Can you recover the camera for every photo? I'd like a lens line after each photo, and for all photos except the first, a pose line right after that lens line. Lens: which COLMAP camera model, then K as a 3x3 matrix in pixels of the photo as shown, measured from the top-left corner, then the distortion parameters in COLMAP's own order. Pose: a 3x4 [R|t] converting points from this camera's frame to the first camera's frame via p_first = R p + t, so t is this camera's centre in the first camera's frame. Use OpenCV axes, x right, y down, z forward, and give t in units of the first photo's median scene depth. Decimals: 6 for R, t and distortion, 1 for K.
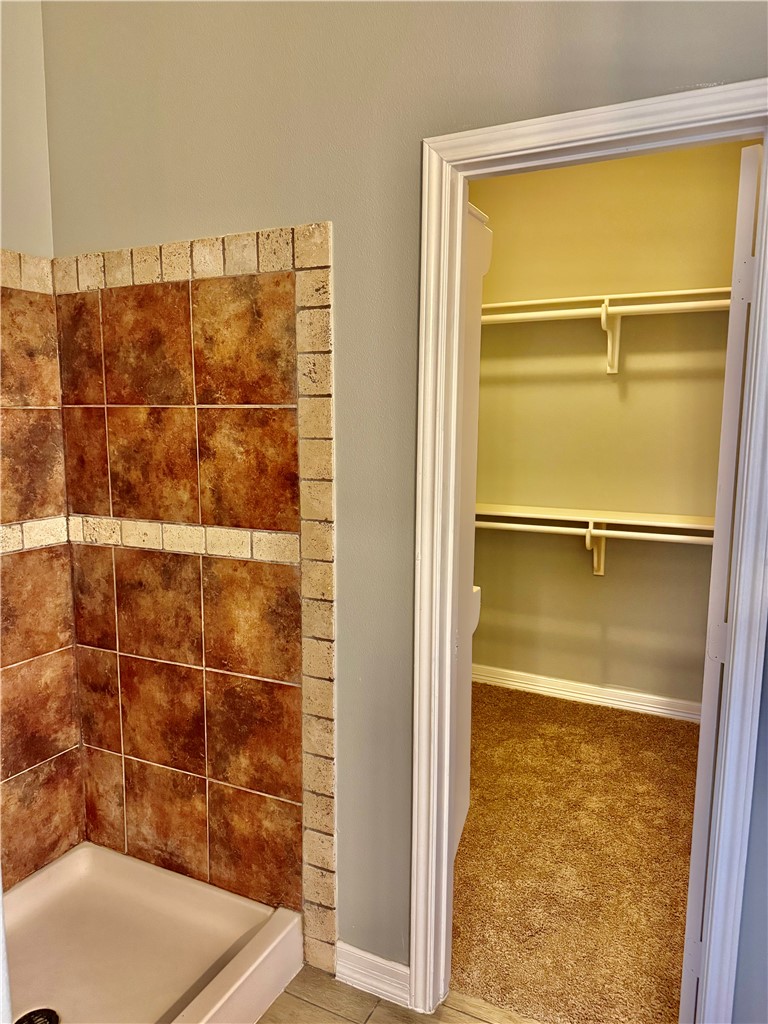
lens RADIAL K [[718.5, 0, 382.4], [0, 718.5, 518.5], [0, 0, 1]] dist [0.041280, -0.006194]
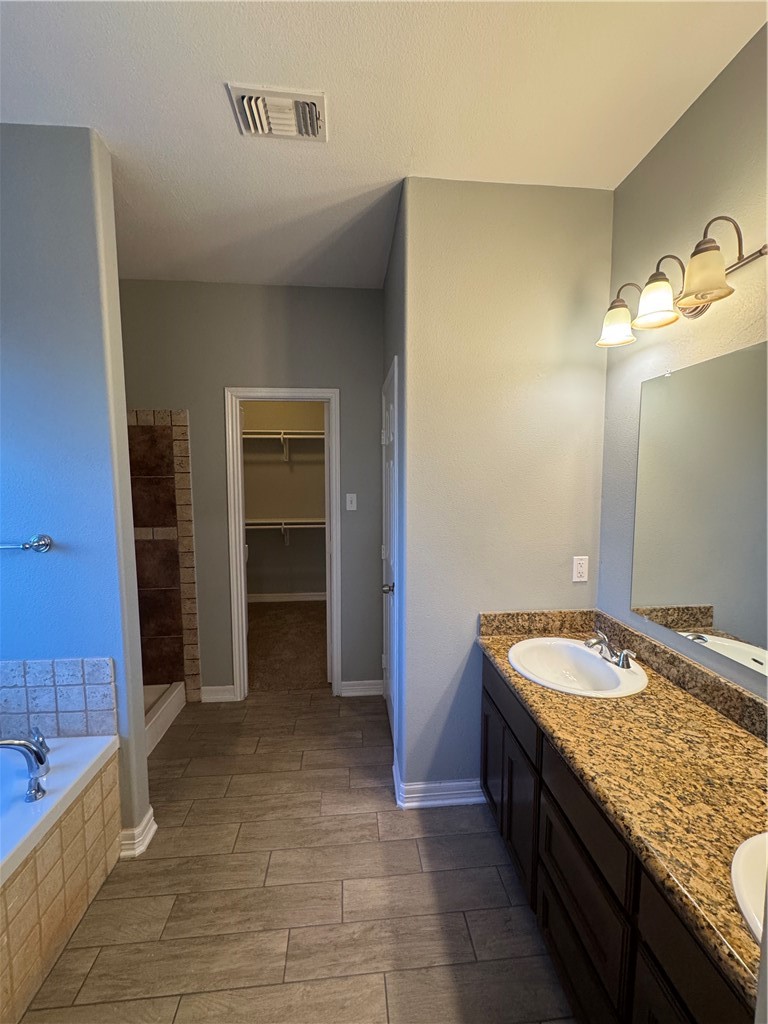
lens RADIAL K [[409.3, 0, 384.6], [0, 409.3, 512.6], [0, 0, 1]] dist [-0.003705, 0.000224]
pose [[0.848858, -0.051713, 0.526086, -0.239705], [0.080568, 0.996233, -0.032072, 0.074157], [-0.522446, 0.069610, 0.849826, -0.586682]]
